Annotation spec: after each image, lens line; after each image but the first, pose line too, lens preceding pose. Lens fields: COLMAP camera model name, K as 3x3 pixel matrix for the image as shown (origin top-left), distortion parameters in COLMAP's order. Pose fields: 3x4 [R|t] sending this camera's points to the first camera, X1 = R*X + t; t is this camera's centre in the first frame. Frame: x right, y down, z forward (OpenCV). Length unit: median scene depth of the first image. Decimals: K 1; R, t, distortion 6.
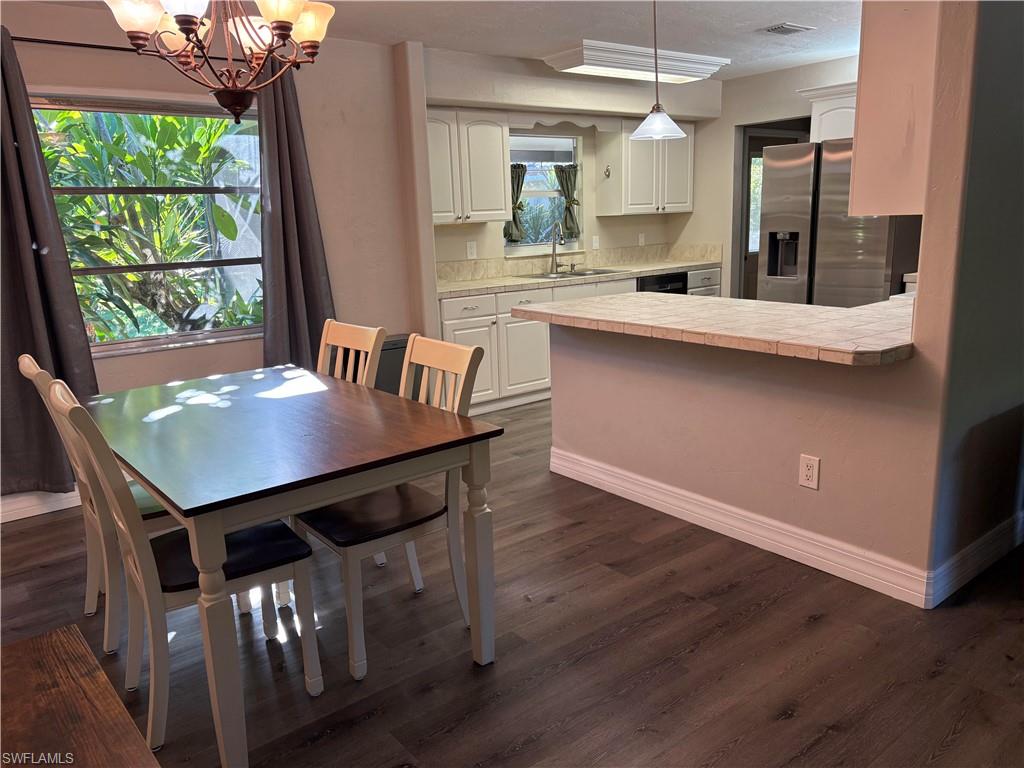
lens RADIAL K [[787.2, 0, 512.0], [0, 787.2, 384.0], [0, 0, 1]] dist [0.060492, -0.003715]
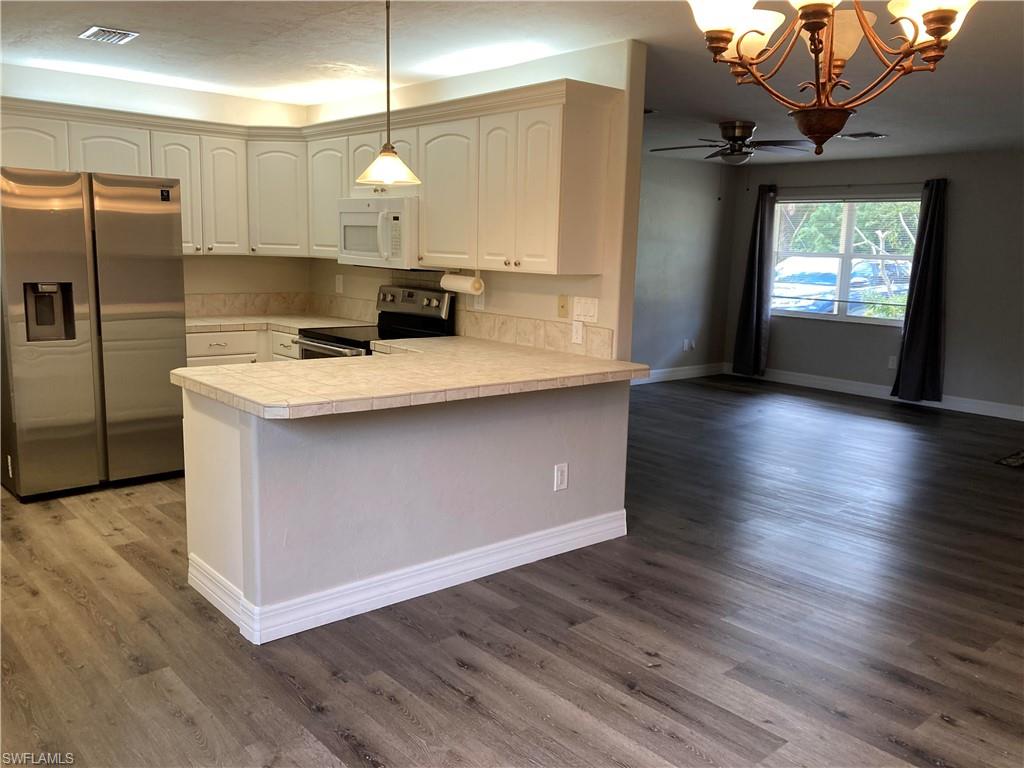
lens RADIAL K [[836.8, 0, 526.8], [0, 836.8, 384.1], [0, 0, 1]] dist [0.013362, 0.009831]
pose [[-0.056573, -0.135568, 0.989152, -0.433343], [0.187350, 0.971697, 0.143891, -0.110714], [-0.980663, 0.193458, -0.029573, 0.518322]]
